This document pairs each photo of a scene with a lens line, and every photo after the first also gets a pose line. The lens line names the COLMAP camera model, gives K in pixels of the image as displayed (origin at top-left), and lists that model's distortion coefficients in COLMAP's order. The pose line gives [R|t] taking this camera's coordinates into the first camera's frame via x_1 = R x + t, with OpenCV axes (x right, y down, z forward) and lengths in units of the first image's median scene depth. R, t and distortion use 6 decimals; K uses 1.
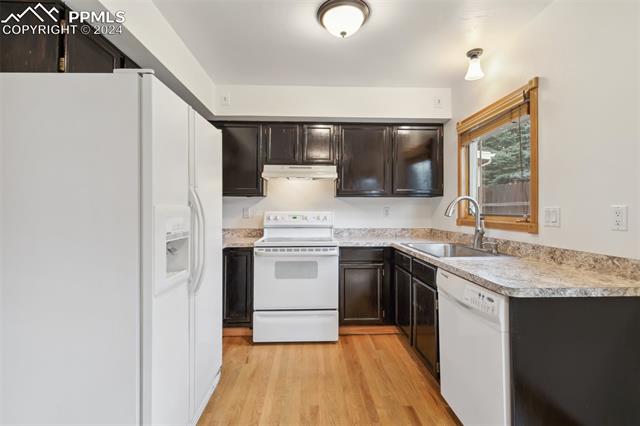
lens RADIAL K [[288.0, 0, 320.4], [0, 288.0, 207.5], [0, 0, 1]] dist [0.001079, 0.000059]
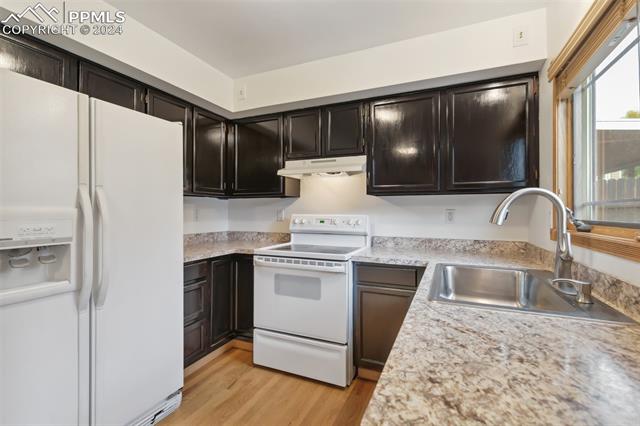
lens RADIAL K [[291.8, 0, 320.1], [0, 291.8, 211.8], [0, 0, 1]] dist [0.005476, 0.000021]
pose [[0.893667, -0.000843, -0.448730, 0.340525], [0.003711, 0.999978, 0.005511, 0.002104], [0.448715, -0.006590, 0.893651, 0.290979]]
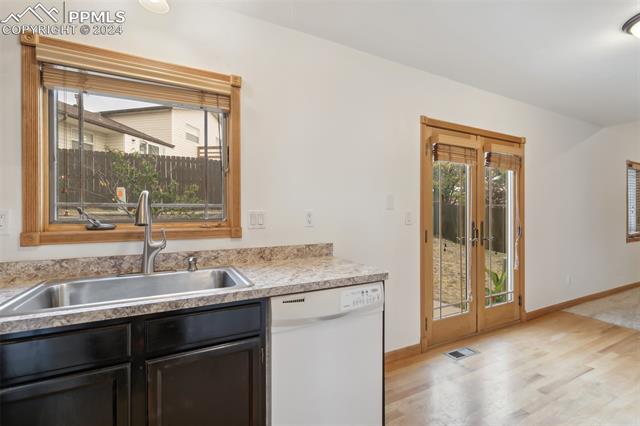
lens RADIAL K [[290.0, 0, 320.0], [0, 290.0, 213.0], [0, 0, 1]] dist [0.001763, 0.000184]
pose [[-0.425908, 0.001700, 0.904765, -0.177260], [-0.004140, 0.999984, -0.003828, 0.007369], [-0.904757, -0.005376, -0.425895, 0.813169]]
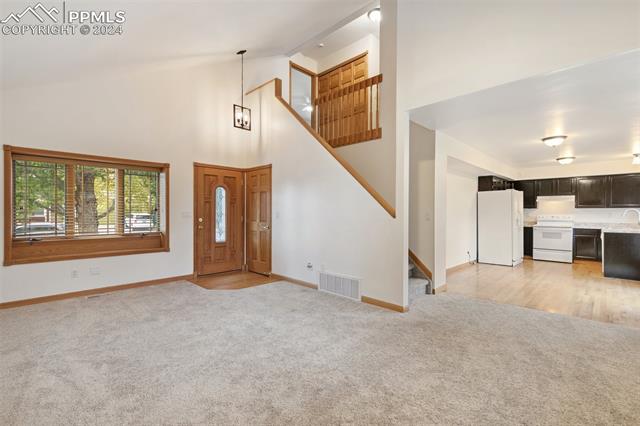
lens RADIAL K [[290.0, 0, 320.0], [0, 290.0, 213.0], [0, 0, 1]] dist [0.001763, 0.000184]
pose [[0.683998, 0.003329, -0.729476, 0.422663], [0.001100, 0.999984, 0.005595, -0.017337], [0.729483, -0.004629, 0.683983, -2.505730]]
